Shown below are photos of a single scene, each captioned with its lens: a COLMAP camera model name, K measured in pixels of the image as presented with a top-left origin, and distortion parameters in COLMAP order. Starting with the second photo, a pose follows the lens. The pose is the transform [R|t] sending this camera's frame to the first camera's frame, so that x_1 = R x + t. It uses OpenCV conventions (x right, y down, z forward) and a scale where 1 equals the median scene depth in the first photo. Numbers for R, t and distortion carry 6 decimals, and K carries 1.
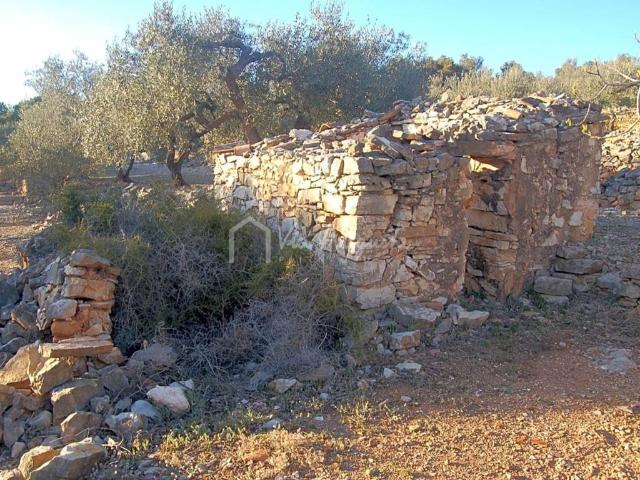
lens RADIAL K [[526.8, 0, 319.5], [0, 526.8, 238.6], [0, 0, 1]] dist [-0.062943, 0.029741]
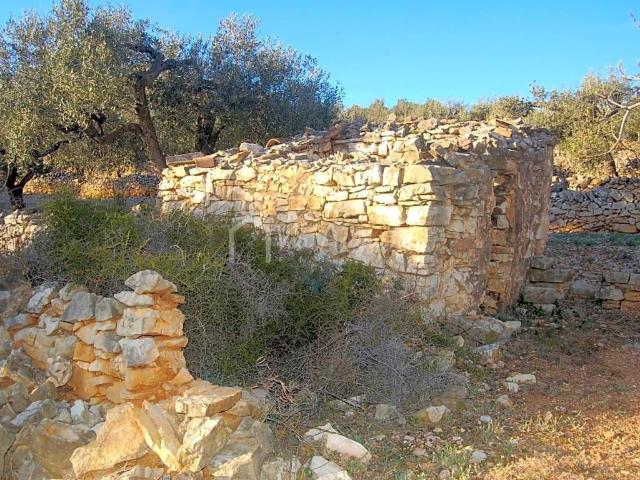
lens RADIAL K [[526.8, 0, 321.0], [0, 526.8, 243.1], [0, 0, 1]] dist [-0.062943, 0.029741]
pose [[0.941868, -0.018579, 0.335470, -0.356163], [0.034709, 0.998508, -0.042151, 0.015990], [-0.334186, 0.051345, 0.941108, 0.150803]]
